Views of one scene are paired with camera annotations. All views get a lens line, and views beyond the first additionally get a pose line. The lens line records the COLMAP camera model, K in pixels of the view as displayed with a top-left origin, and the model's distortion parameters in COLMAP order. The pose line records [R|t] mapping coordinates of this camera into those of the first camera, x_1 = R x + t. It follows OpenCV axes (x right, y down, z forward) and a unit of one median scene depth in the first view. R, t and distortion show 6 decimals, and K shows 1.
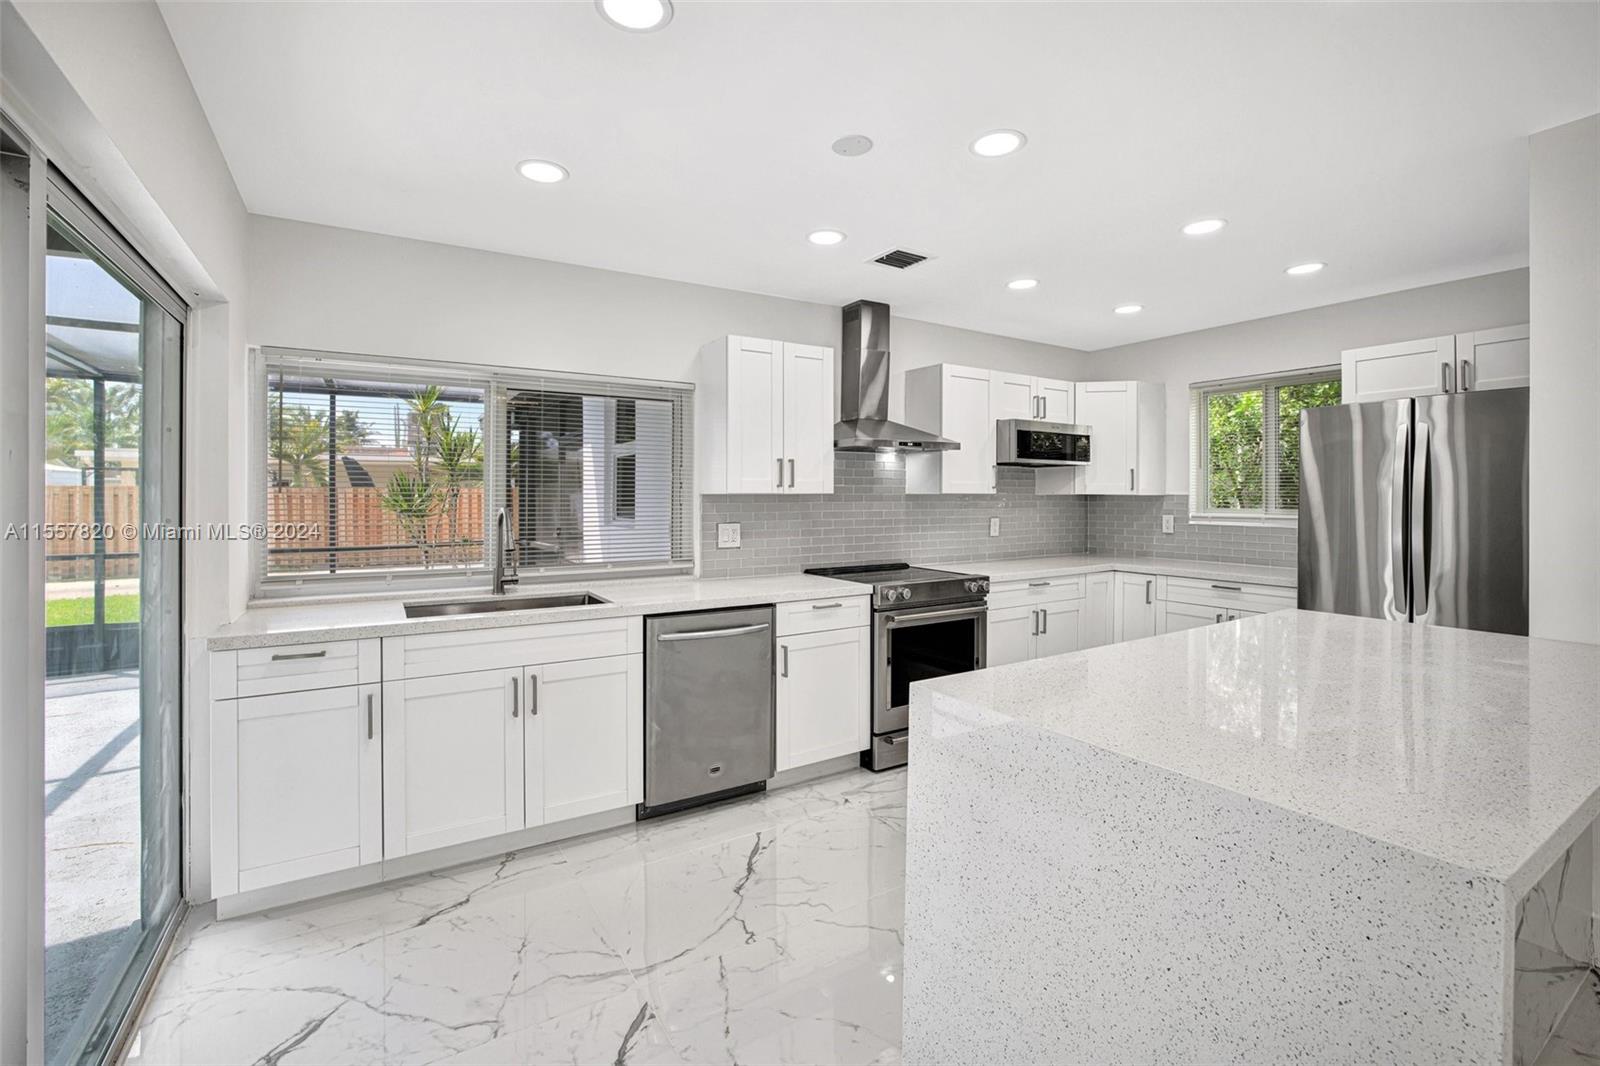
lens RADIAL K [[689.6, 0, 795.0], [0, 689.6, 495.5], [0, 0, 1]] dist [-0.047731, 0.014524]
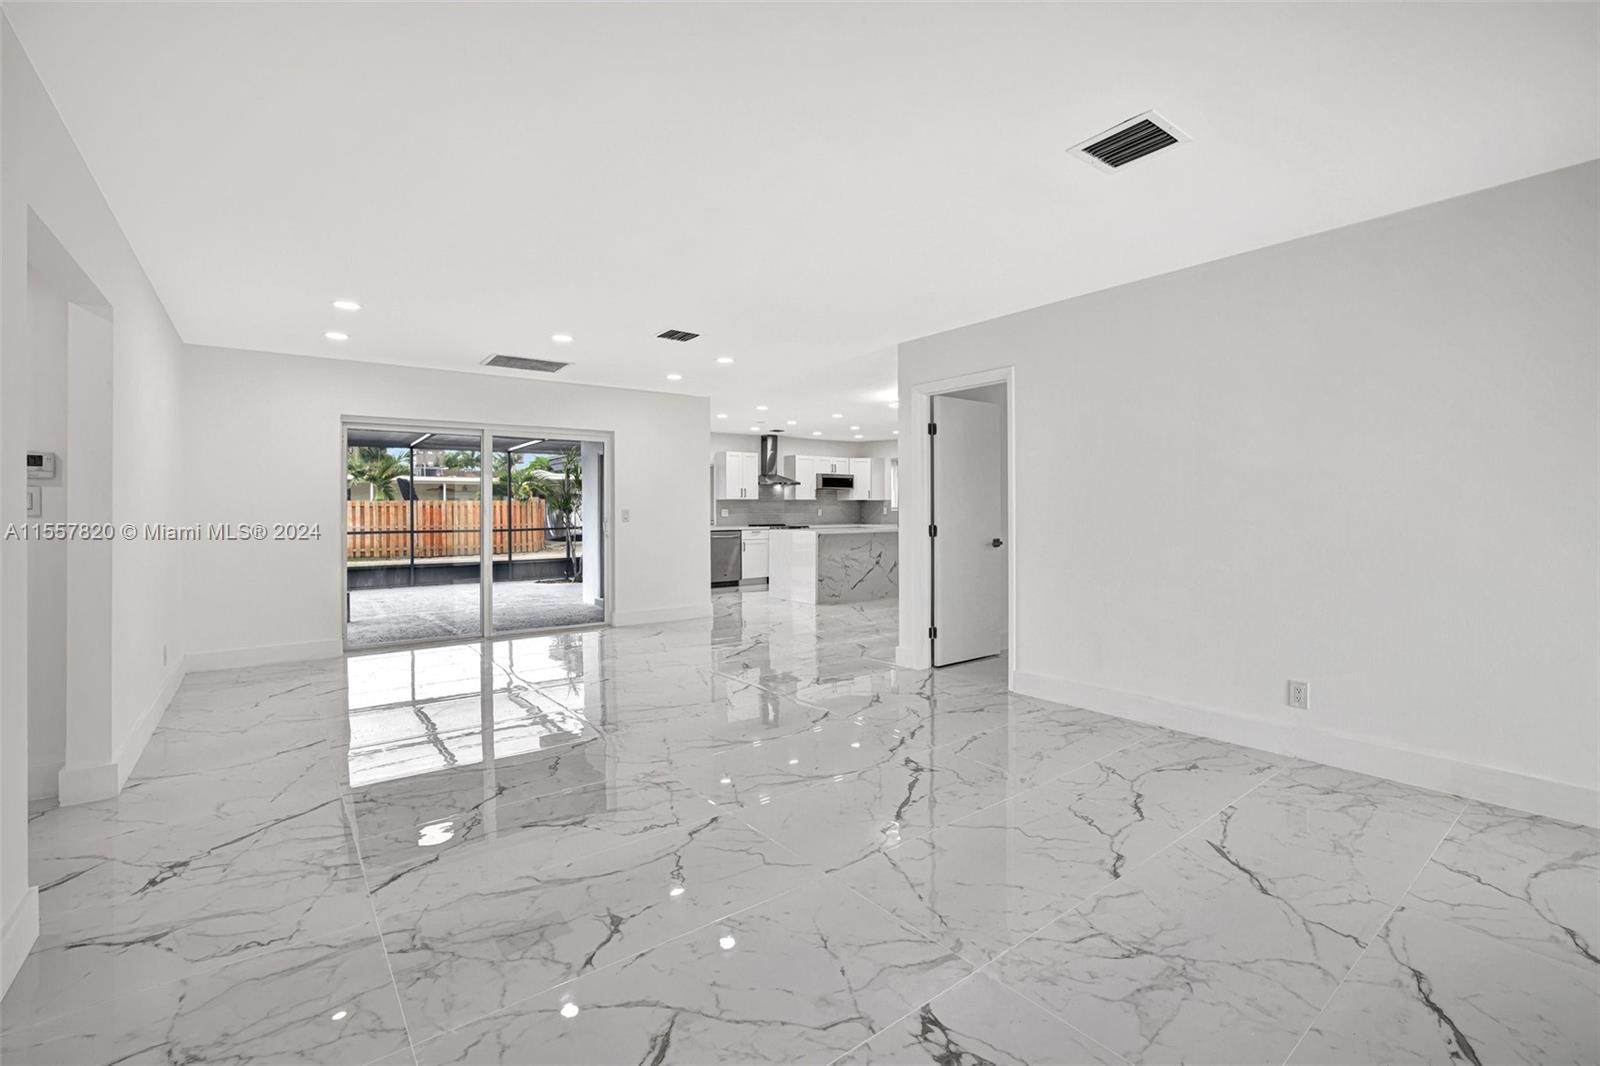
lens RADIAL K [[700.1, 0, 793.6], [0, 700.1, 512.2], [0, 0, 1]] dist [-0.043161, 0.016459]
pose [[0.995409, -0.002722, 0.095677, -0.088010], [0.001779, 0.999949, 0.009949, 0.023900], [-0.095699, -0.009734, 0.995363, -2.166275]]
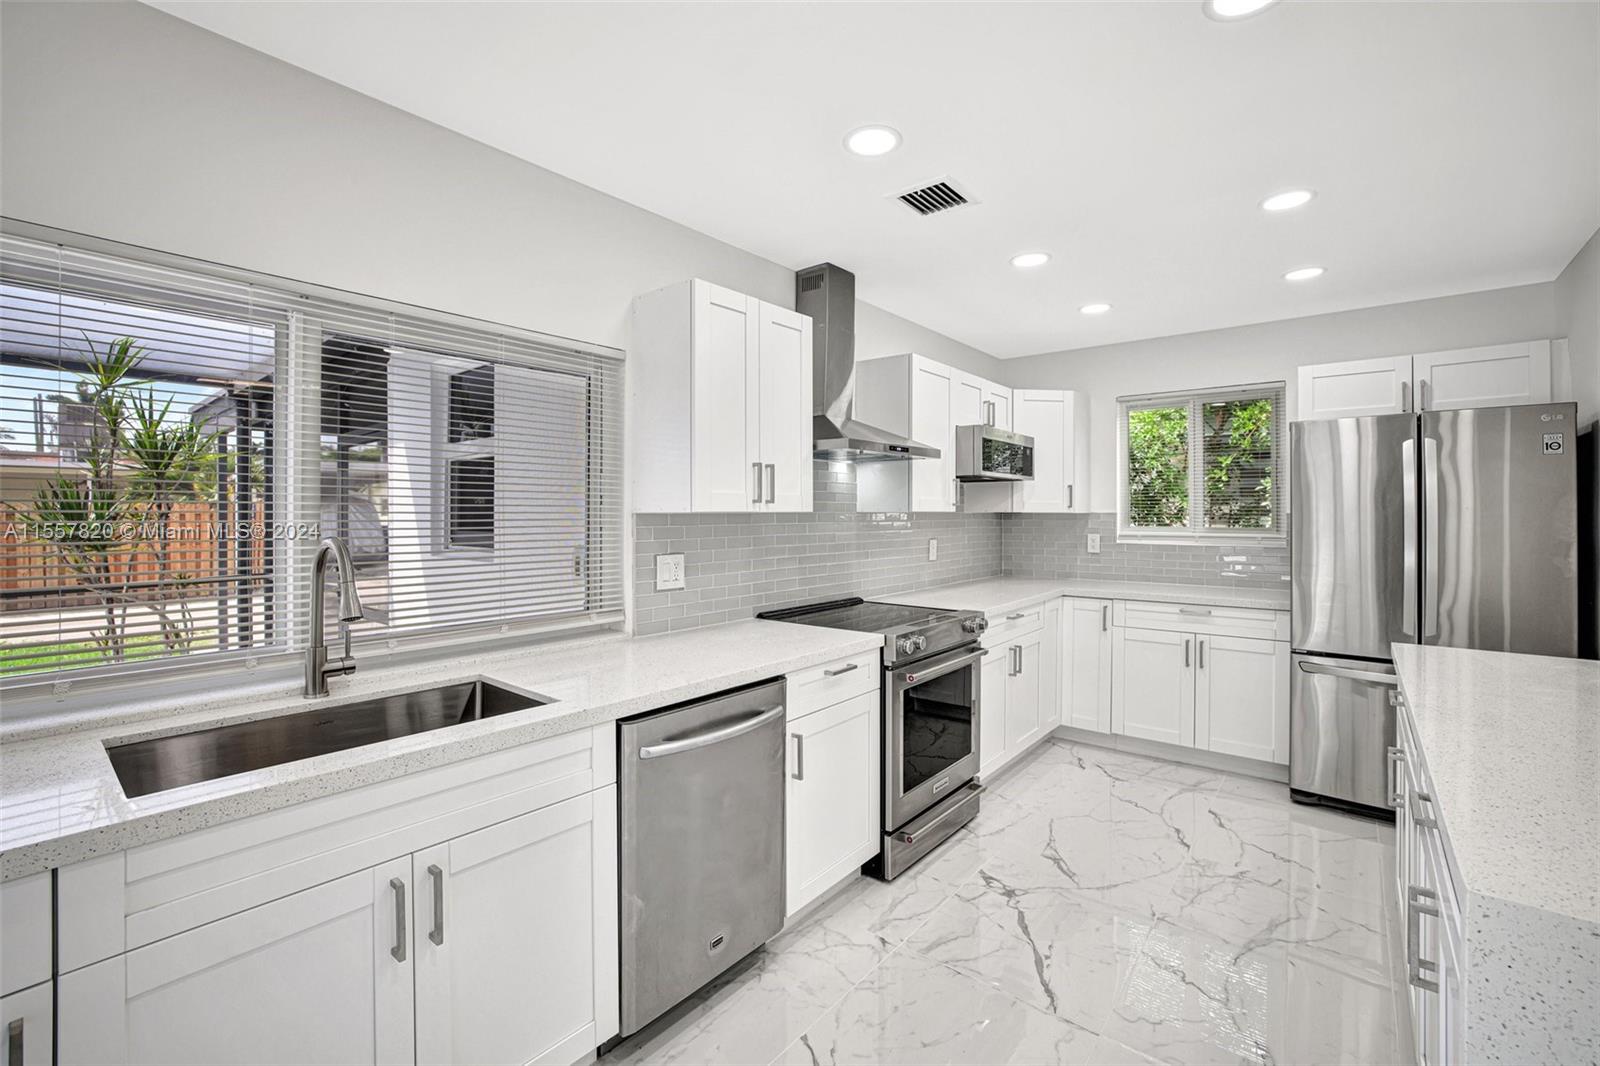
lens RADIAL K [[684.1, 0, 794.7], [0, 684.1, 514.2], [0, 0, 1]] dist [-0.043789, 0.014830]
pose [[0.948326, -0.001973, 0.317292, -0.194812], [0.001810, 0.999998, 0.000809, -0.001033], [-0.317293, -0.000193, 0.948327, 0.298655]]
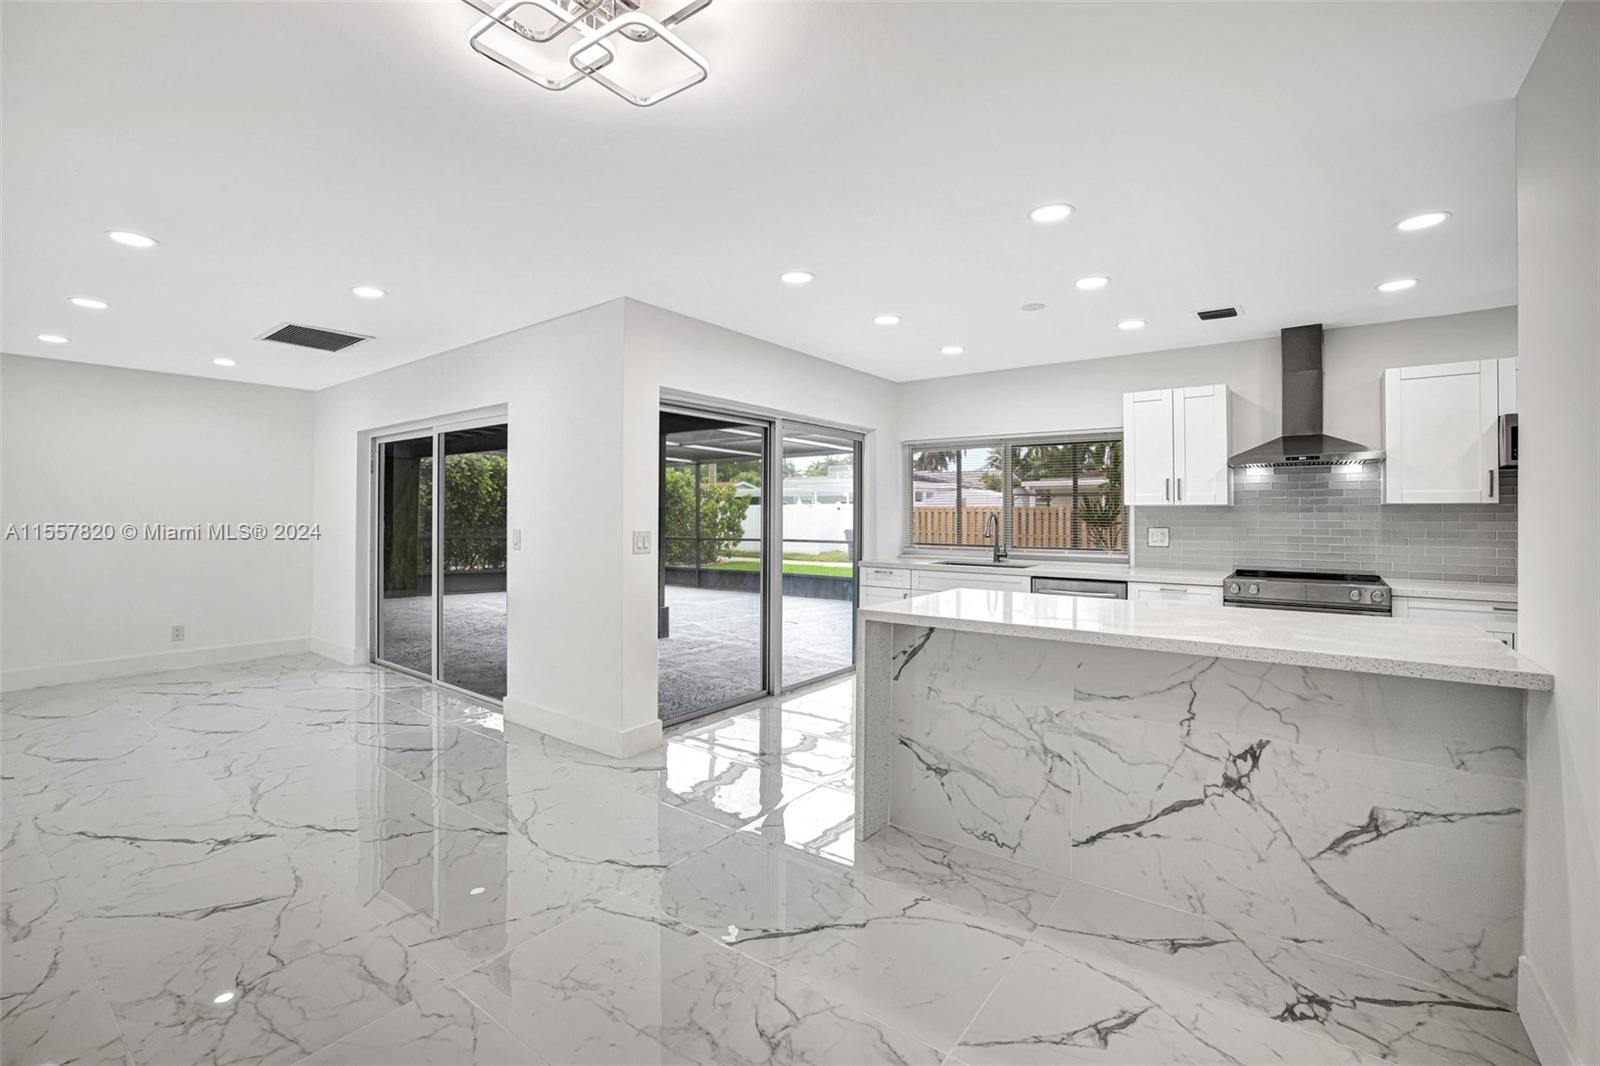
lens RADIAL K [[700.1, 0, 793.6], [0, 700.1, 512.2], [0, 0, 1]] dist [-0.043161, 0.016459]
pose [[0.363871, -0.002663, -0.931446, 0.888192], [-0.002133, 0.999991, -0.003692, 0.015931], [0.931447, 0.003331, 0.363862, -0.141260]]
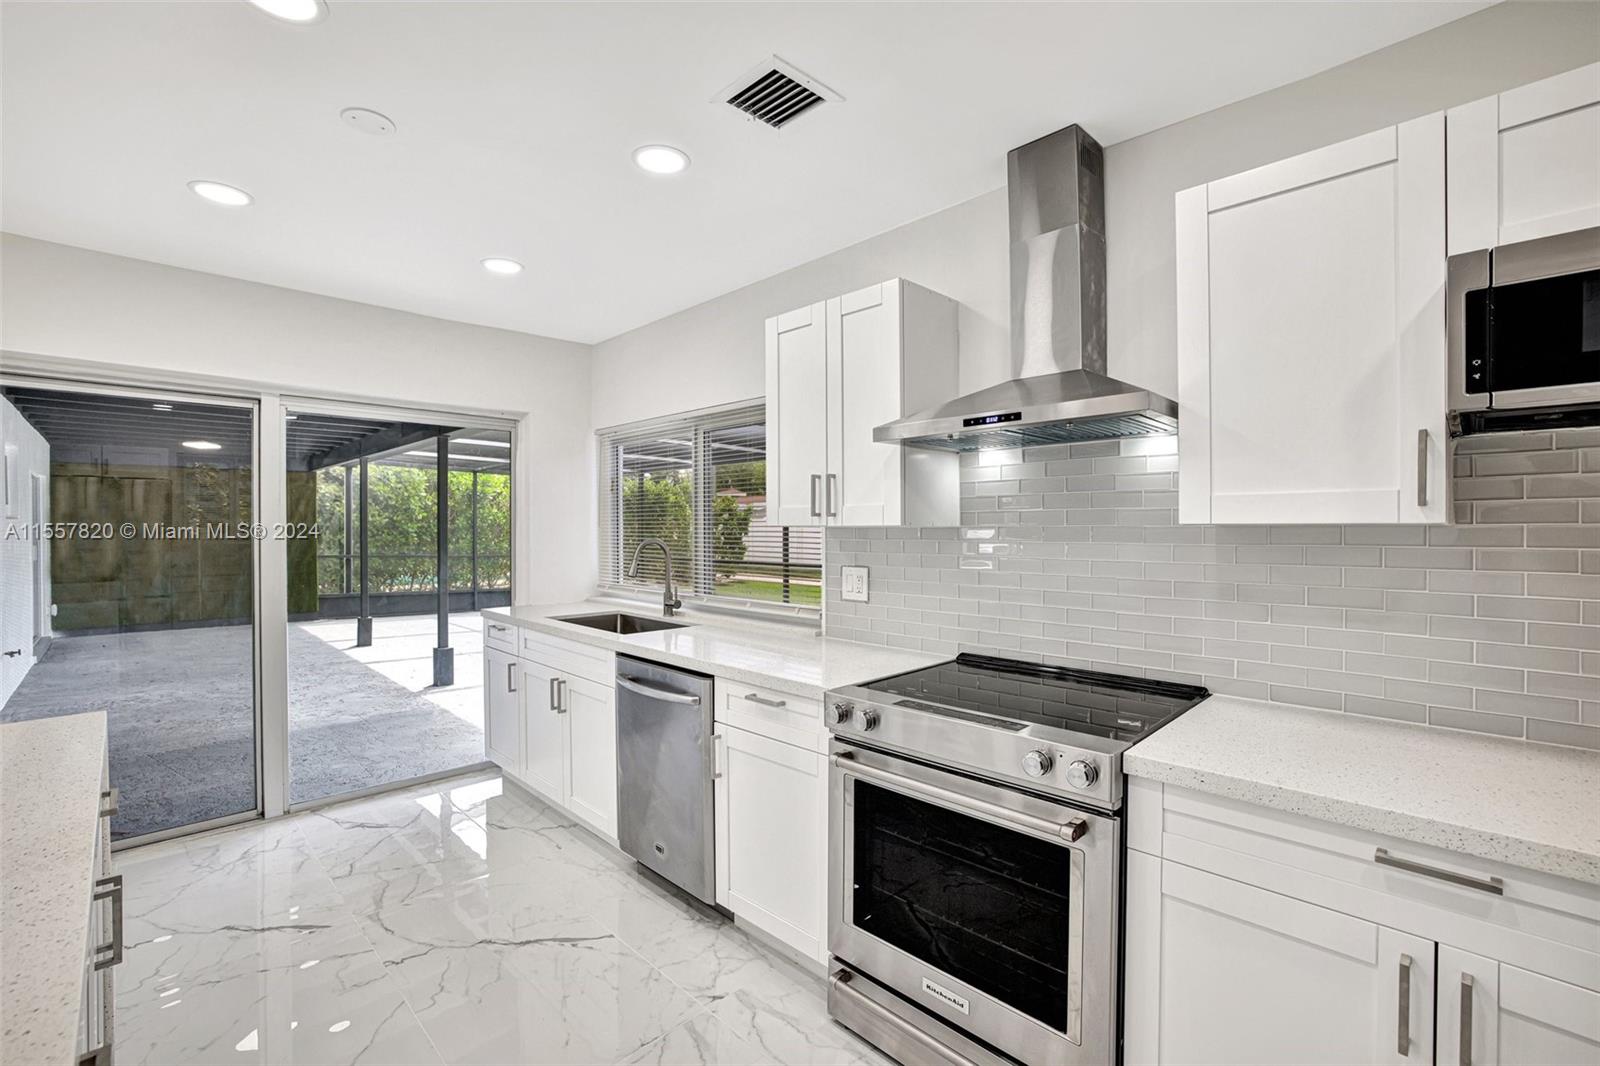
lens RADIAL K [[697.1, 0, 792.6], [0, 697.1, 534.2], [0, 0, 1]] dist [-0.027150, 0.000250]
pose [[0.224698, 0.009301, -0.974384, 0.602893], [0.001806, 0.999949, 0.009961, -0.001678], [0.974427, -0.003998, 0.224670, 0.765692]]
